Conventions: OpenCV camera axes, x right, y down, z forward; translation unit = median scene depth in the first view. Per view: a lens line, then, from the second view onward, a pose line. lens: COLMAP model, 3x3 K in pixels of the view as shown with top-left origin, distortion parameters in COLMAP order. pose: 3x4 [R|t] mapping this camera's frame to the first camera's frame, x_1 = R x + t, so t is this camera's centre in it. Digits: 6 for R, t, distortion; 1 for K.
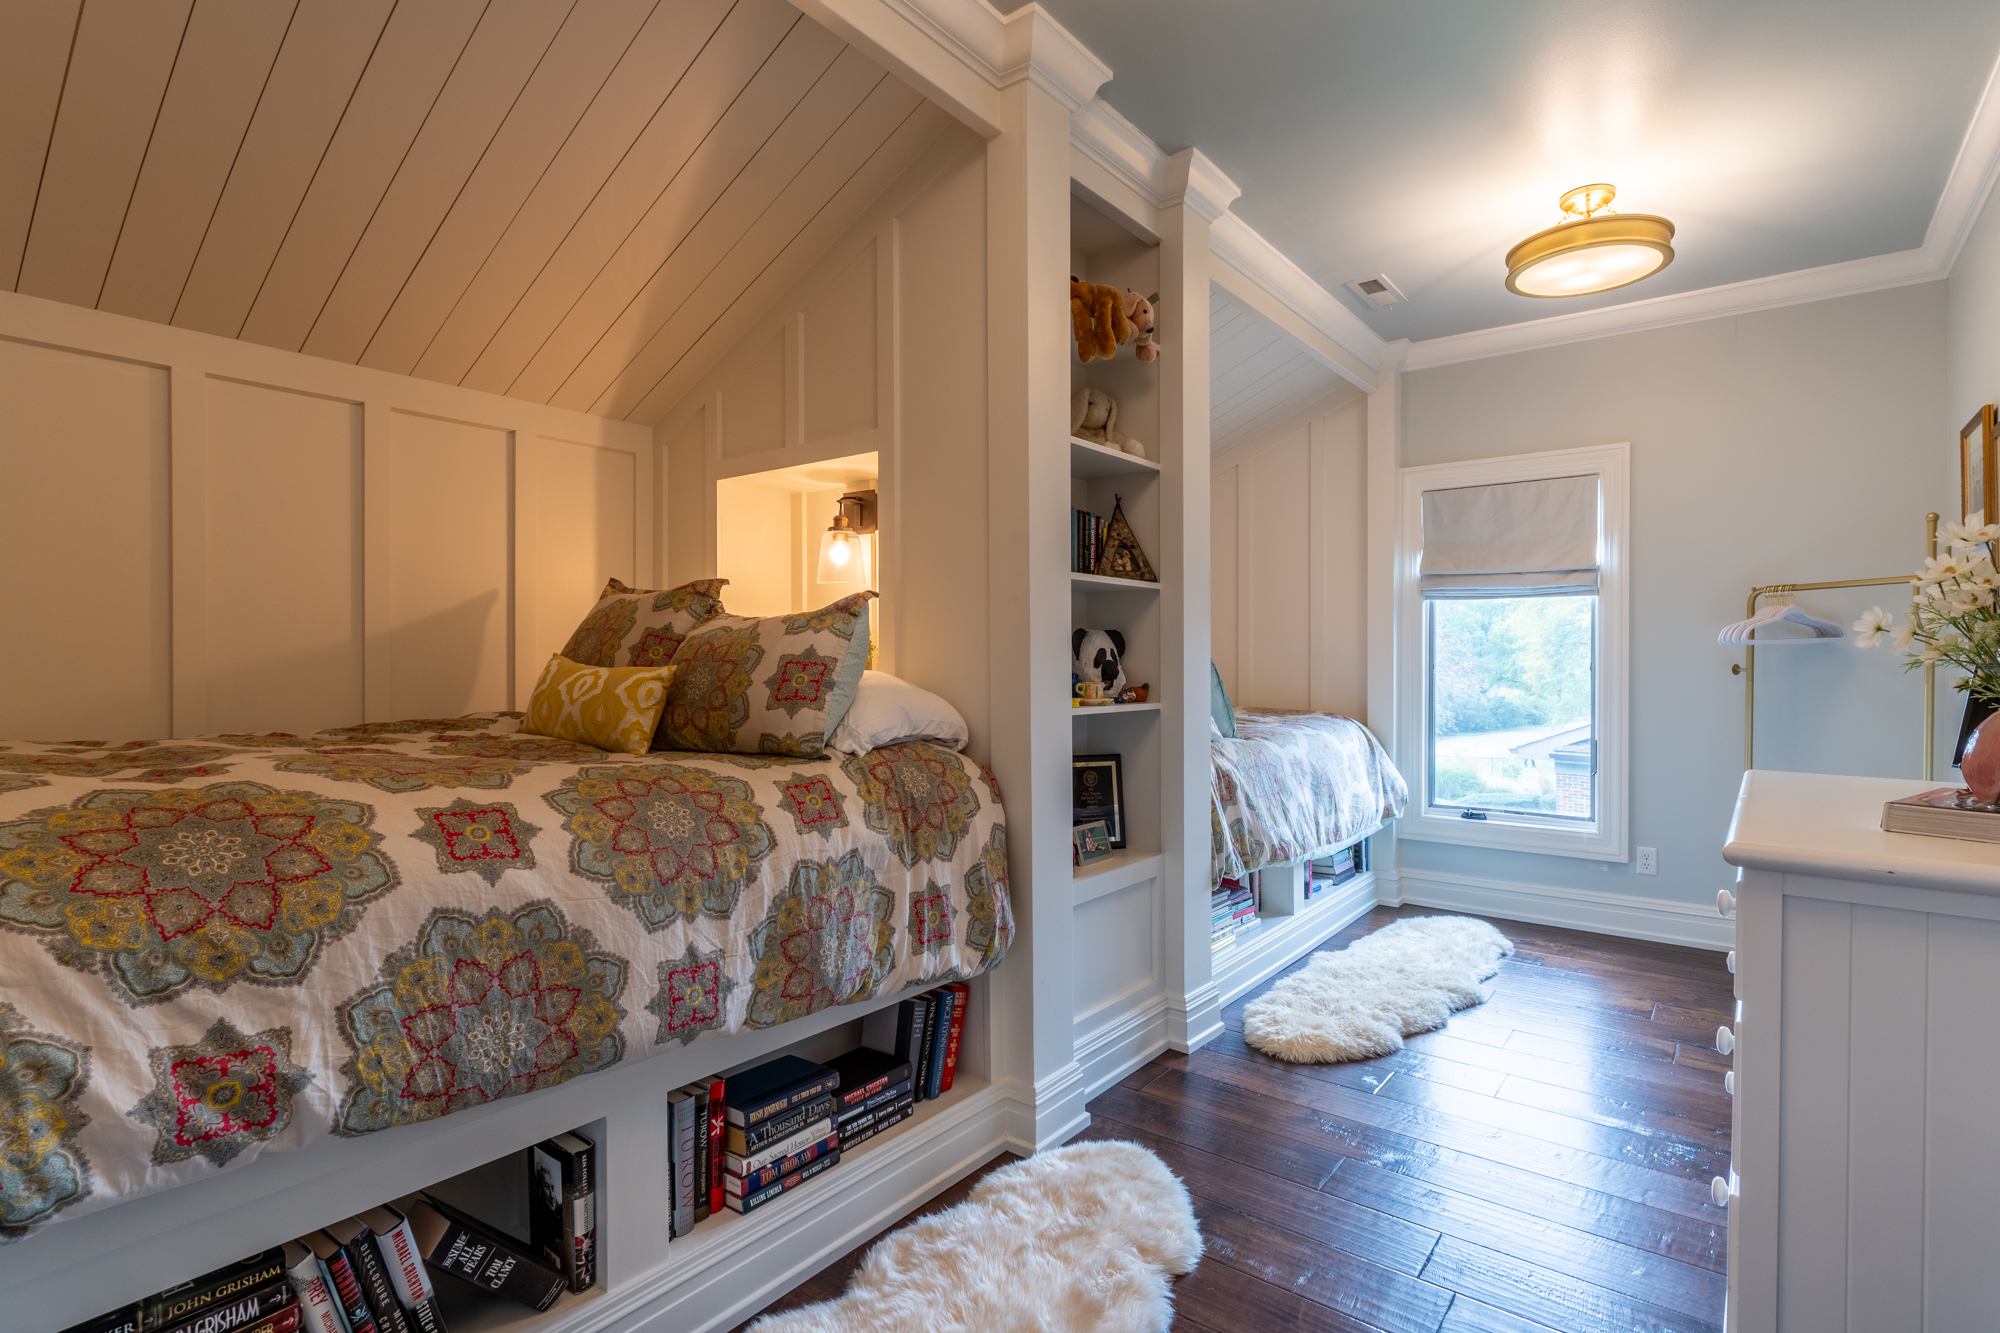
lens RADIAL K [[958.6, 0, 999.9], [0, 958.6, 667.5], [0, 0, 1]] dist [-0.001099, -0.000579]
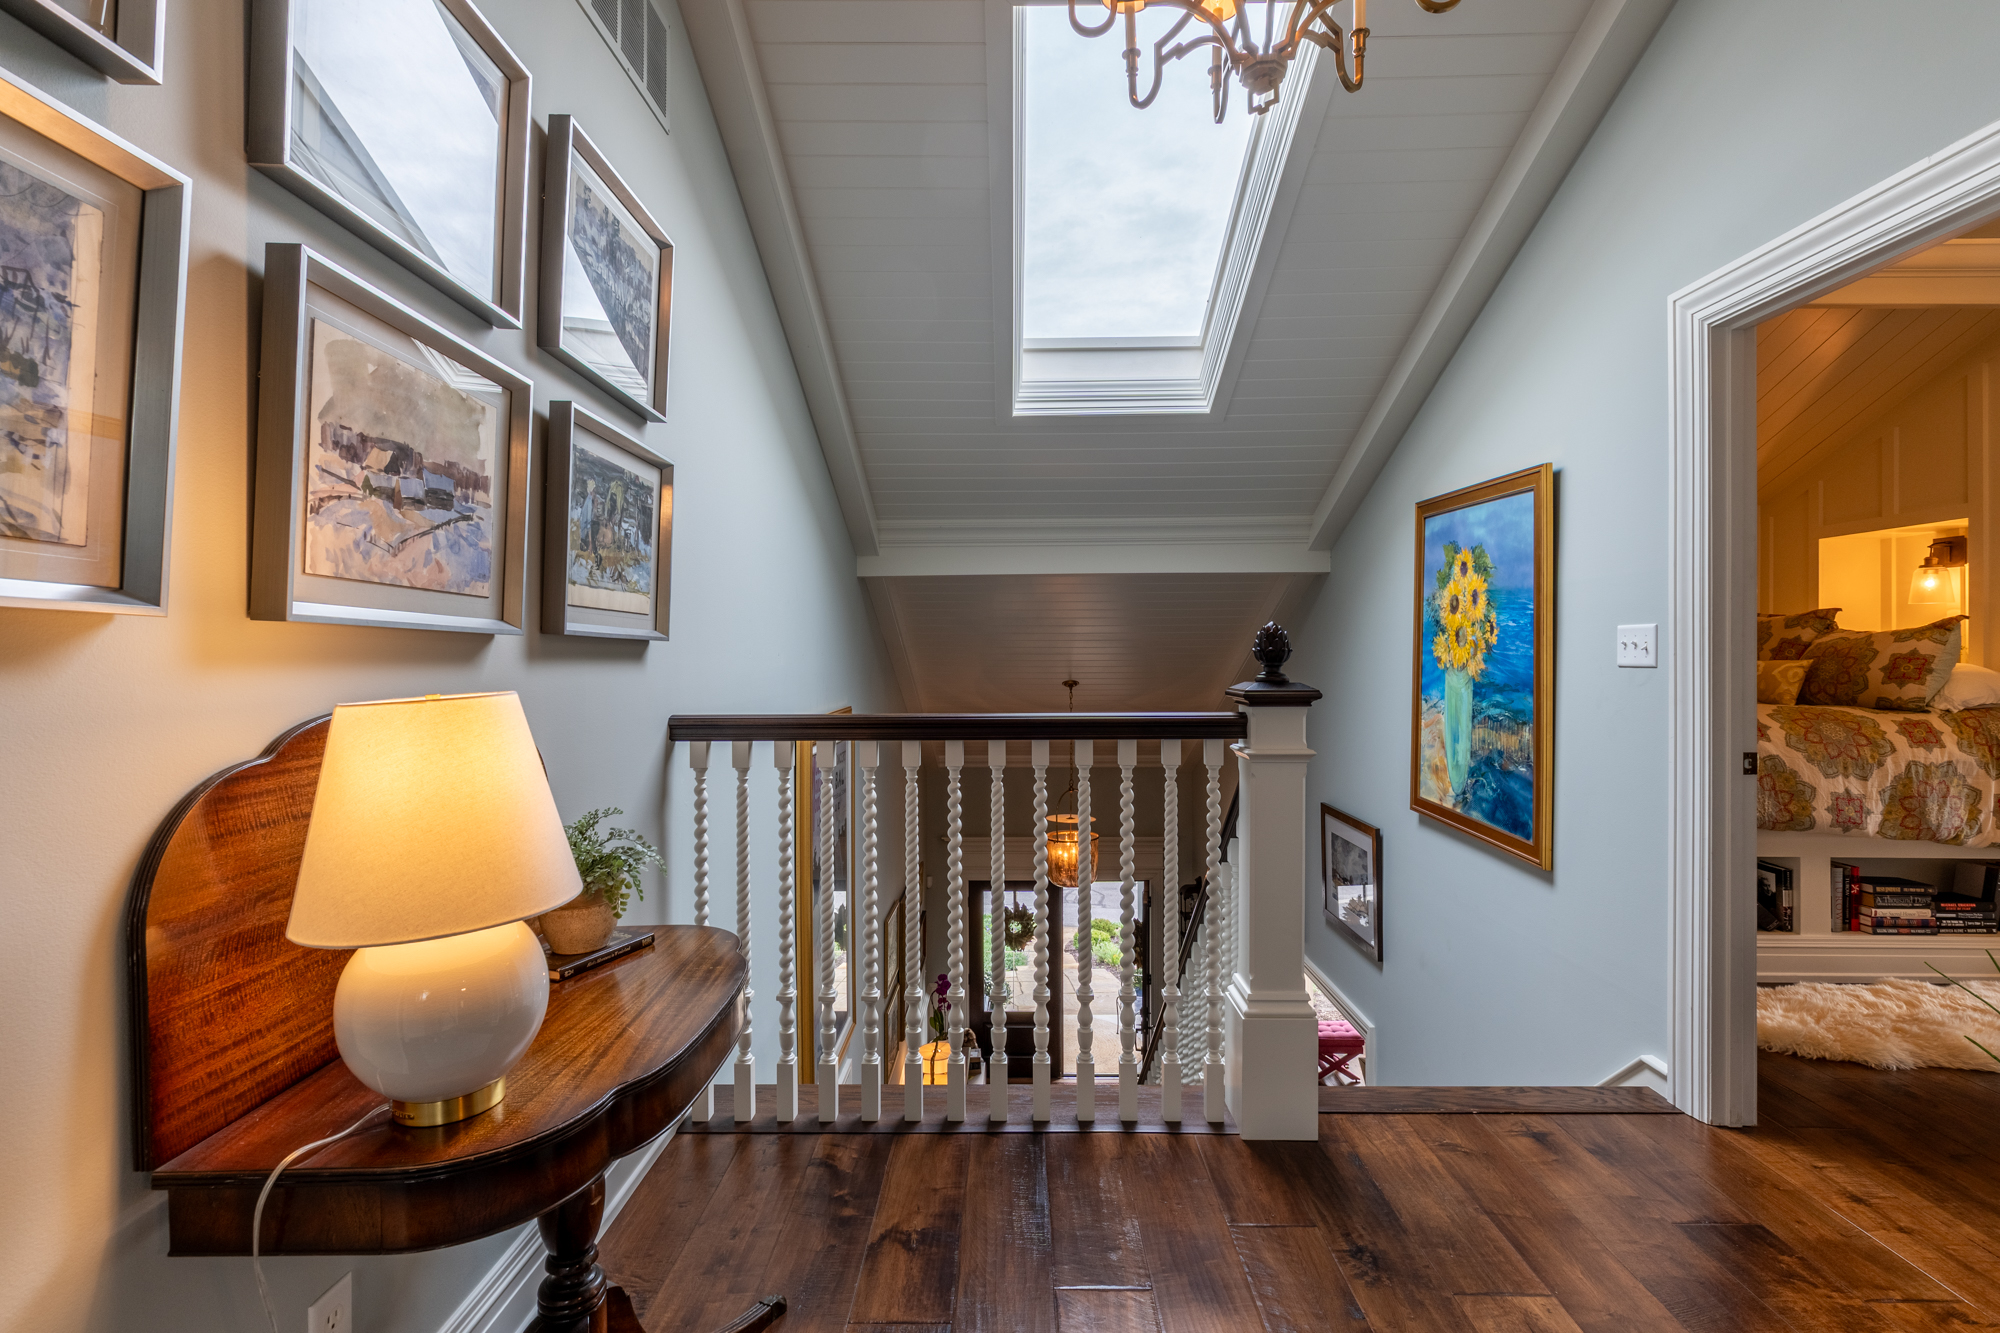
lens RADIAL K [[958.6, 0, 998.7], [0, 958.6, 660.1], [0, 0, 1]] dist [-0.001099, -0.000579]
pose [[0.611405, 0.002008, -0.791315, 0.177750], [-0.006371, 0.999977, -0.002385, 0.014842], [0.791292, 0.006500, 0.611404, -1.513634]]
